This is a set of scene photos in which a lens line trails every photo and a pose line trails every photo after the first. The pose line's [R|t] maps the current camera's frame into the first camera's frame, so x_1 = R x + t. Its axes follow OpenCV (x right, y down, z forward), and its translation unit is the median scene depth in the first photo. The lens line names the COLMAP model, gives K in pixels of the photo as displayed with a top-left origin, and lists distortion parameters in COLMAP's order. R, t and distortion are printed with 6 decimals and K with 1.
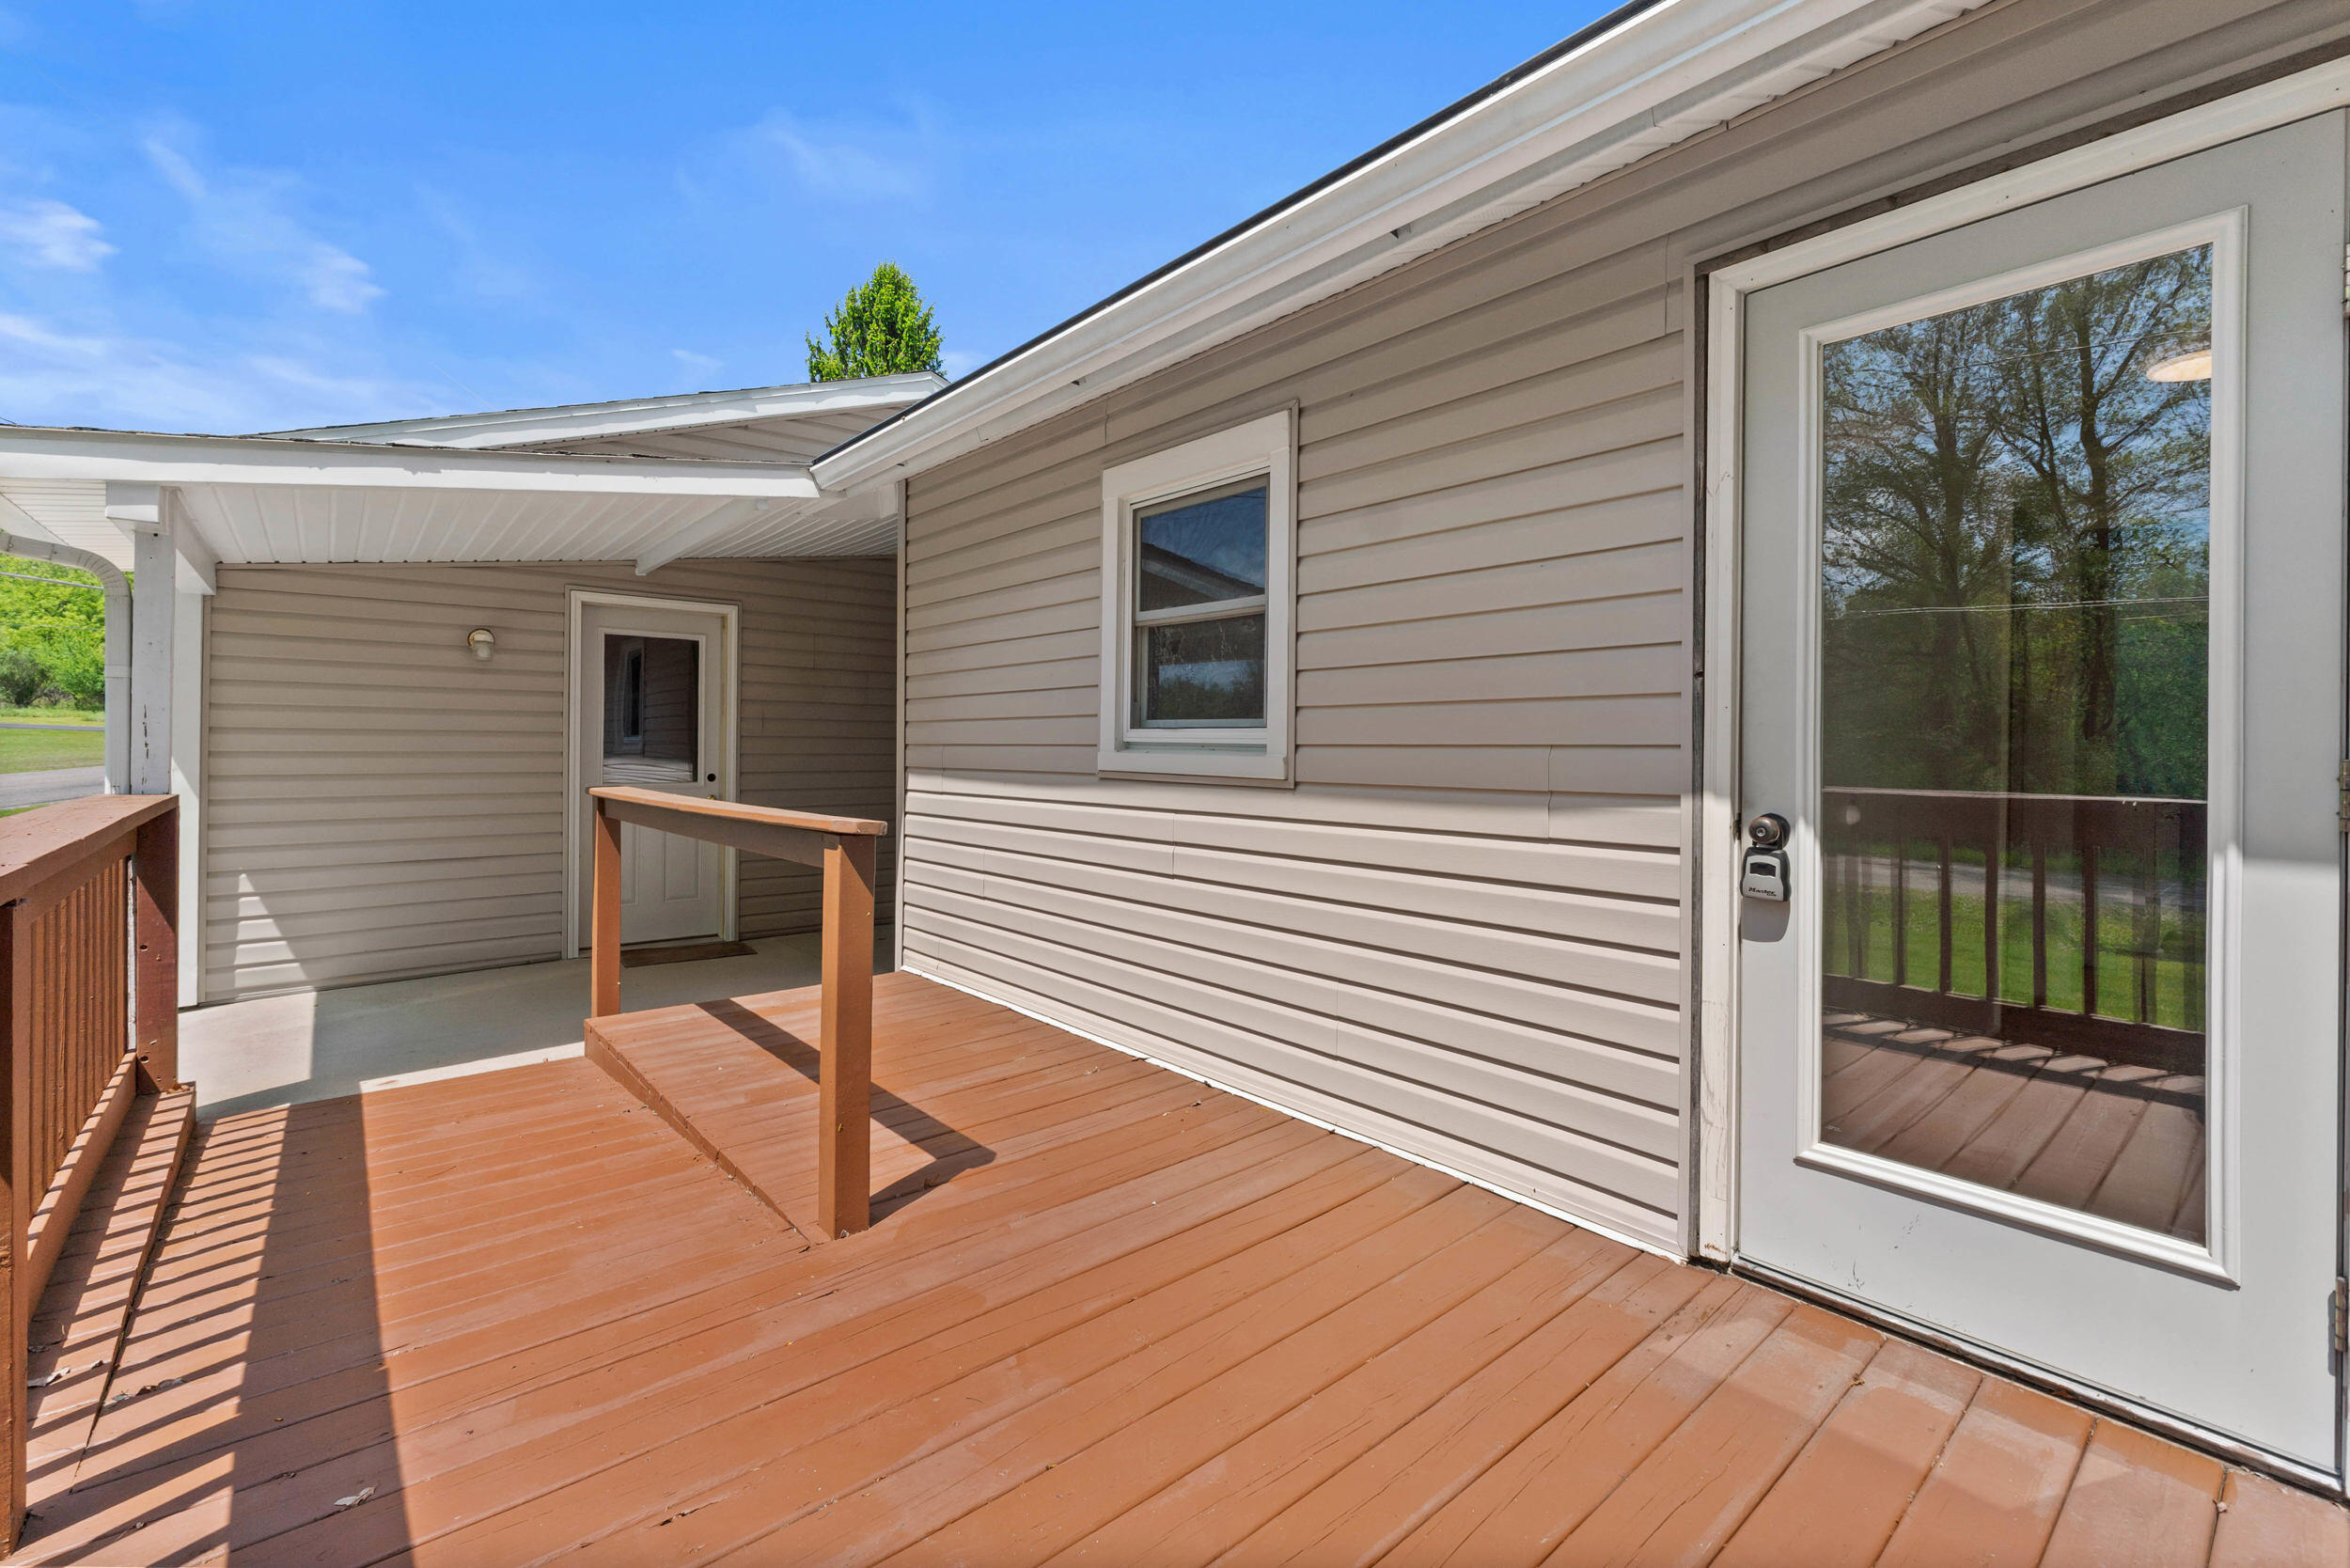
lens RADIAL K [[1001.7, 0, 1159.4], [0, 1001.7, 751.5], [0, 0, 1]] dist [0.001220, 0.000254]
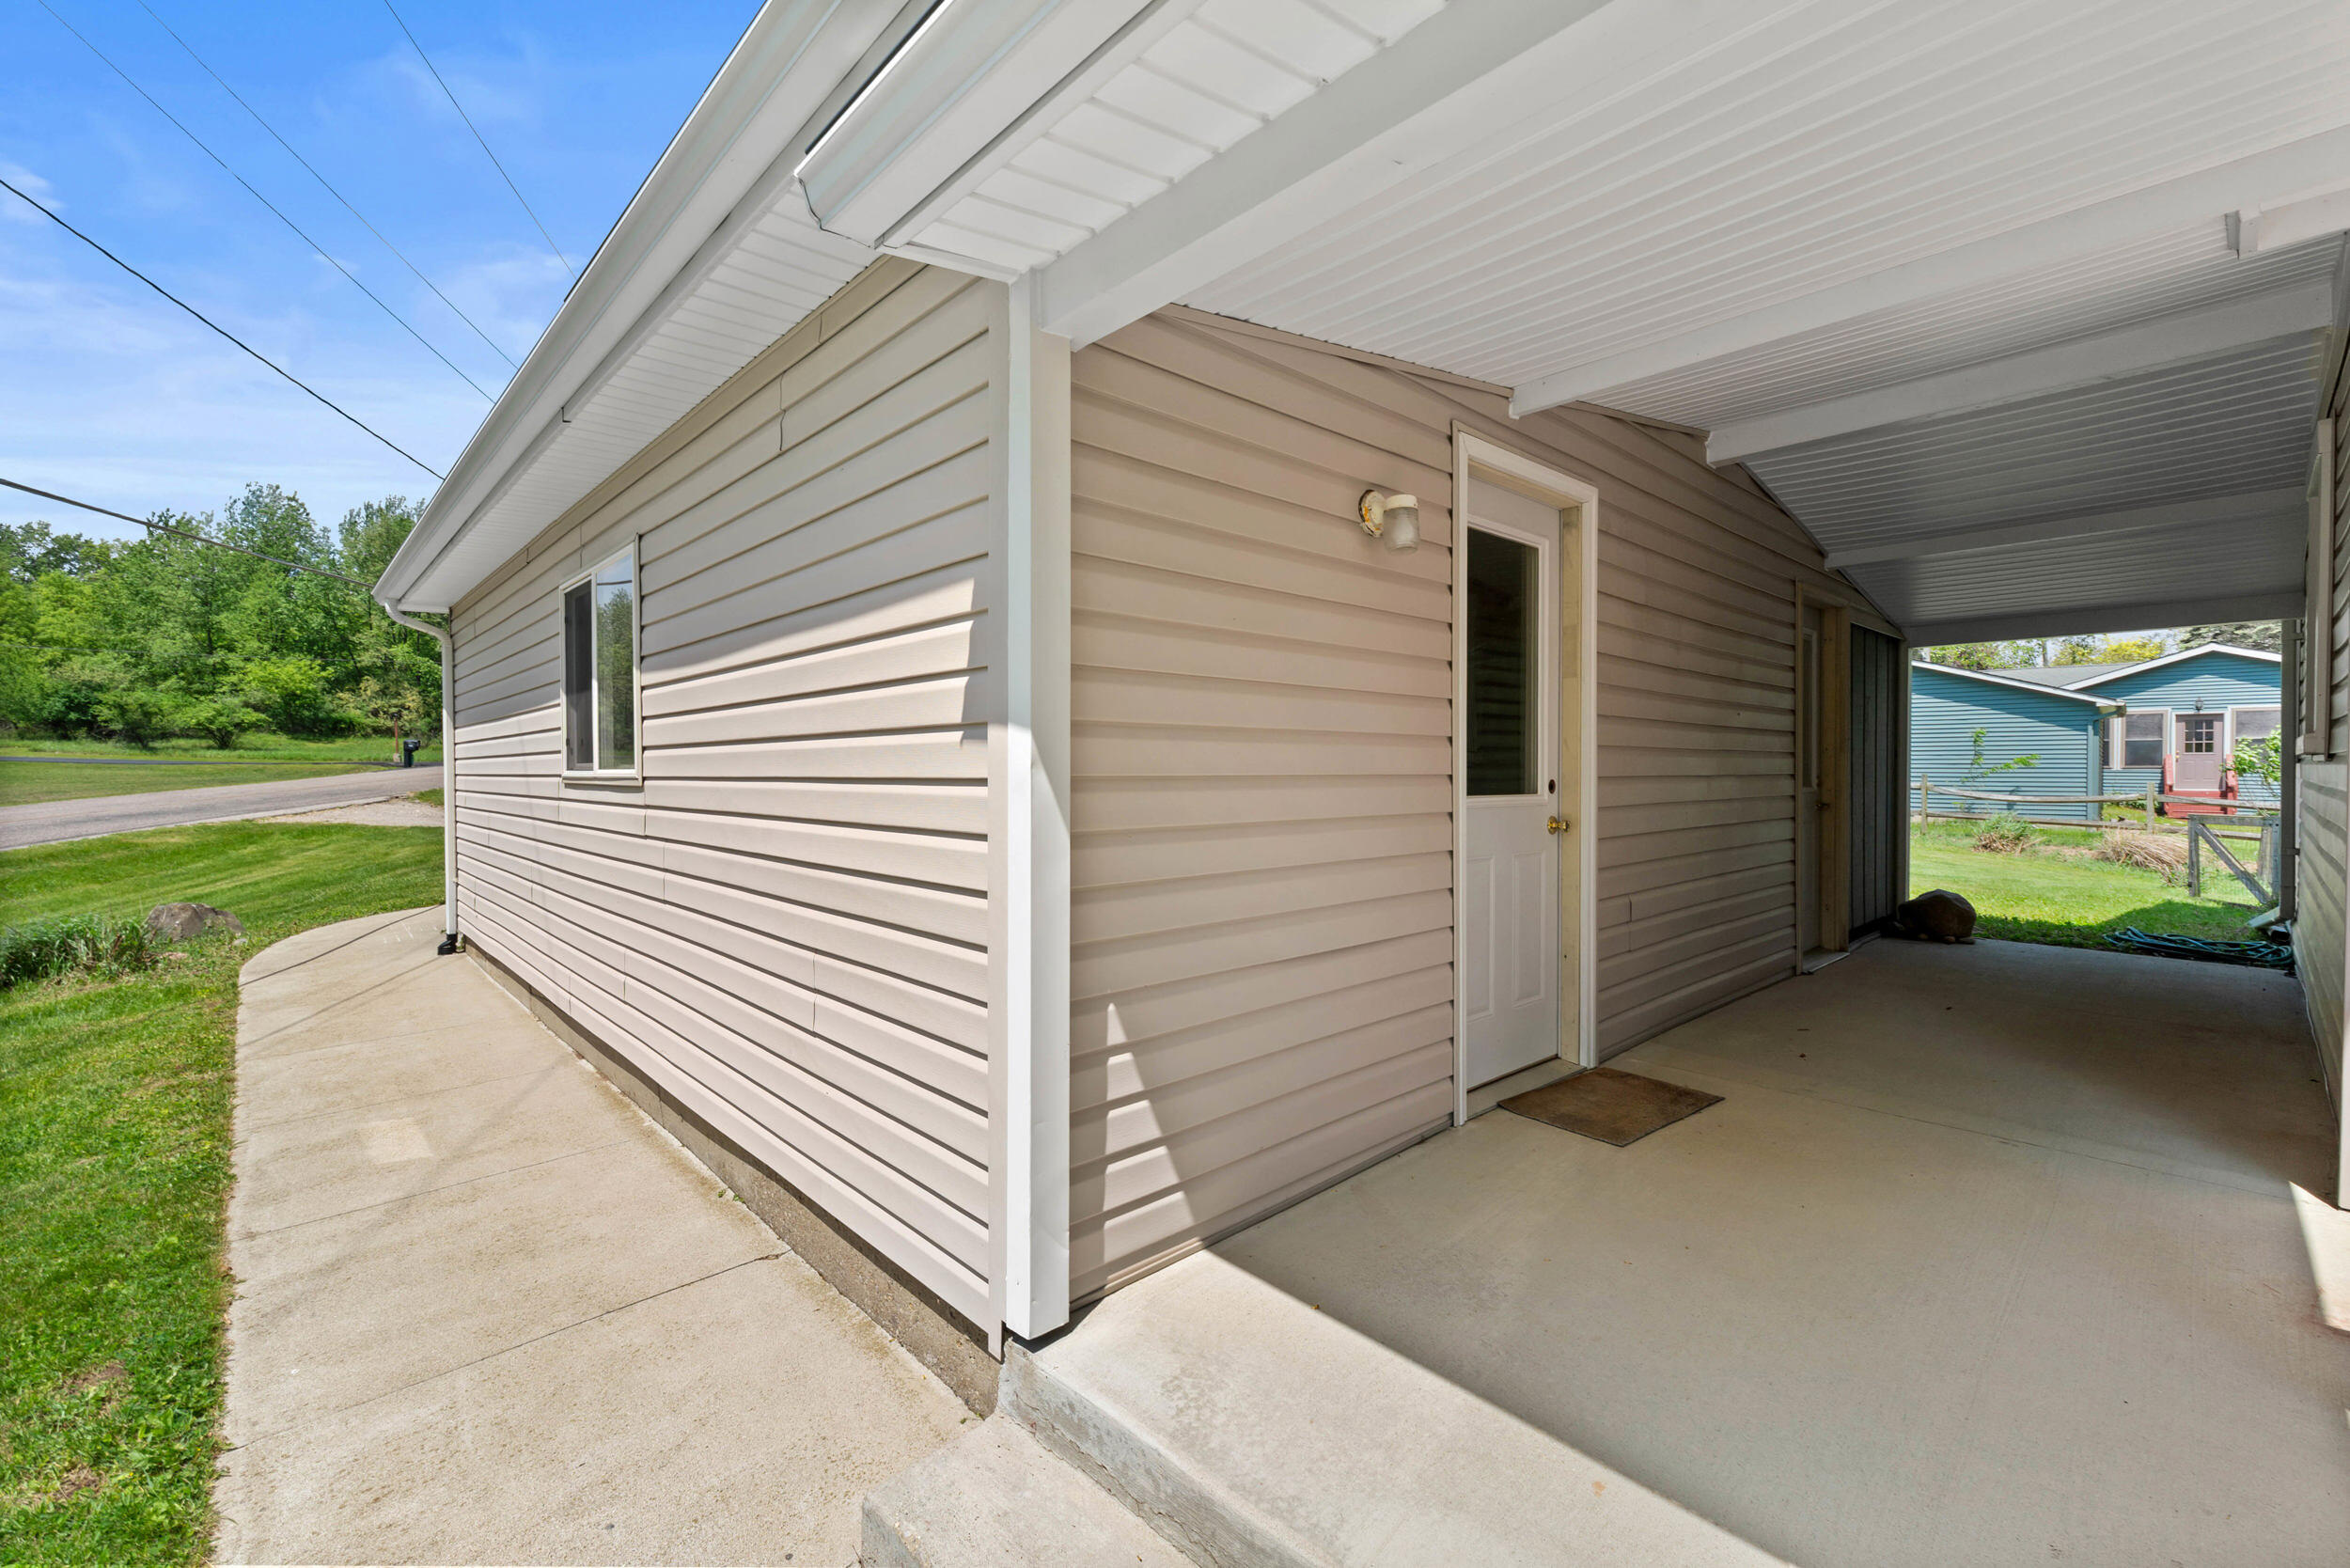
lens RADIAL K [[987.5, 0, 1153.6], [0, 987.5, 793.5], [0, 0, 1]] dist [0.013590, -0.004599]
pose [[0.999245, -0.011135, 0.037221, -0.819442], [0.010467, 0.999781, 0.018097, 0.020483], [-0.037414, -0.017694, 0.999143, 0.511885]]
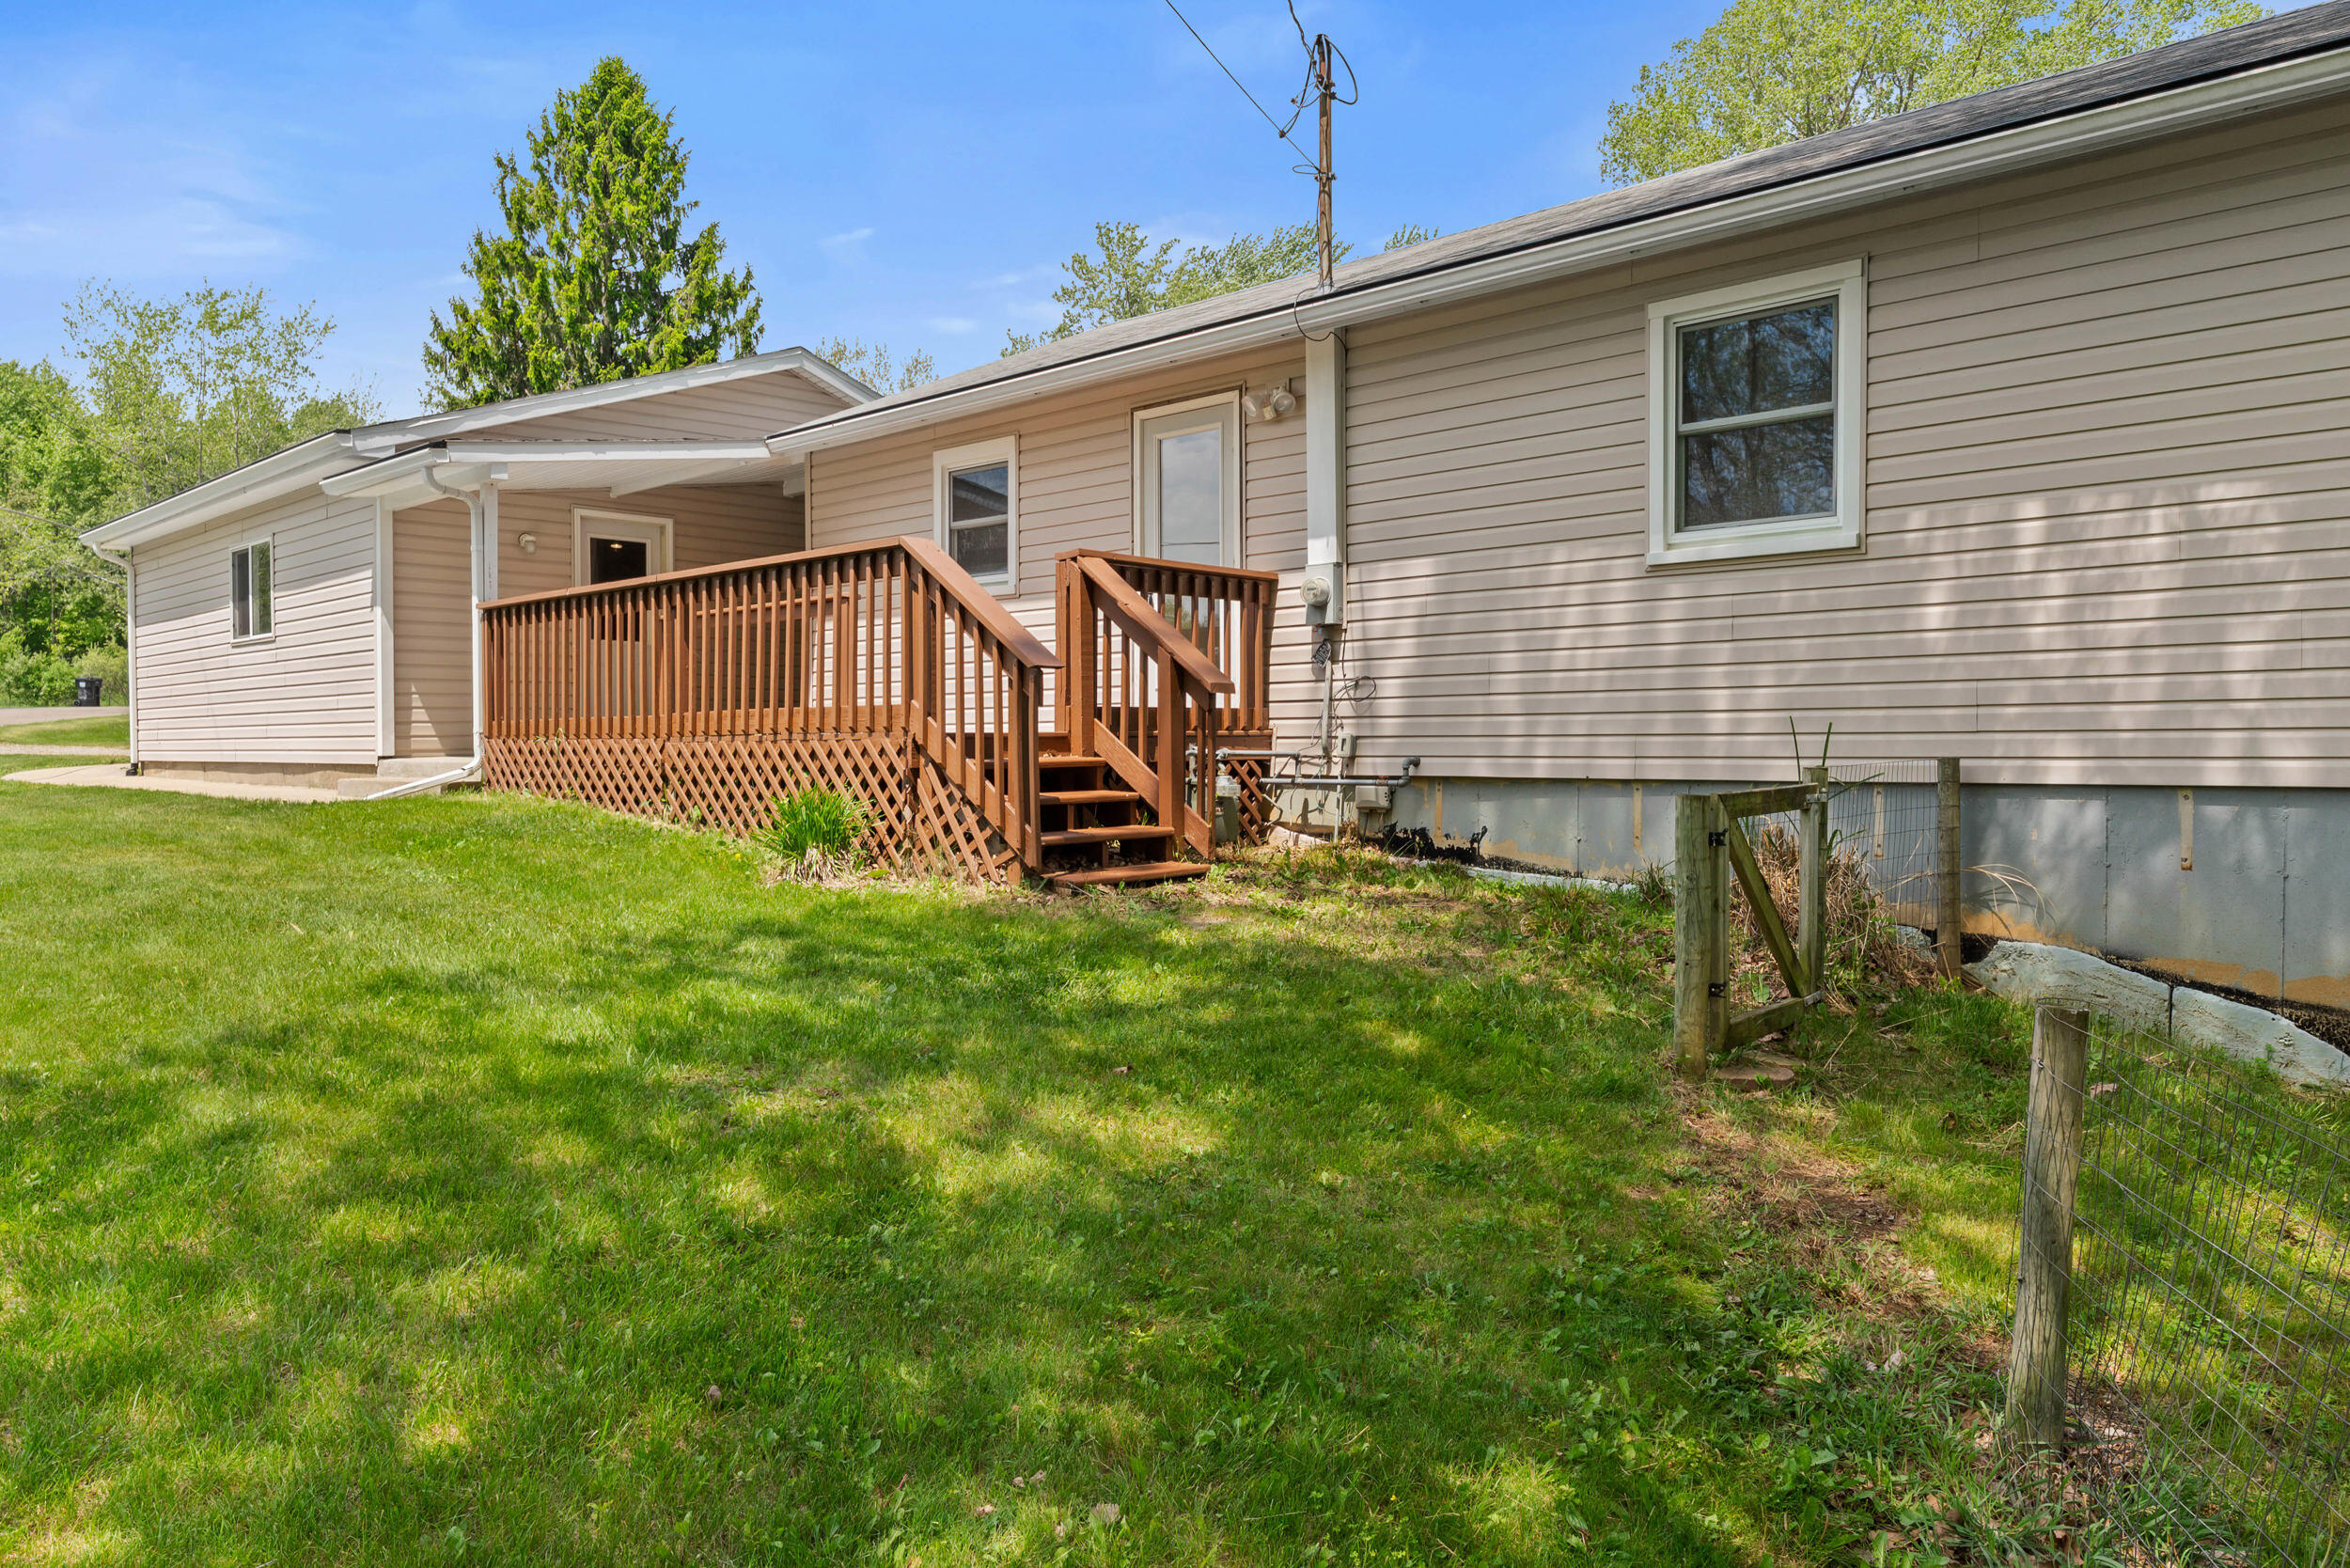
lens RADIAL K [[1604.8, 0, 1175.0], [0, 1604.8, 784.0], [0, 0, 1]] dist [-0.022778, -0.002696]
pose [[0.994274, -0.012331, 0.106144, 0.053602], [0.010577, 0.999798, 0.017070, 0.235039], [-0.106333, -0.015850, 0.994204, -1.578822]]
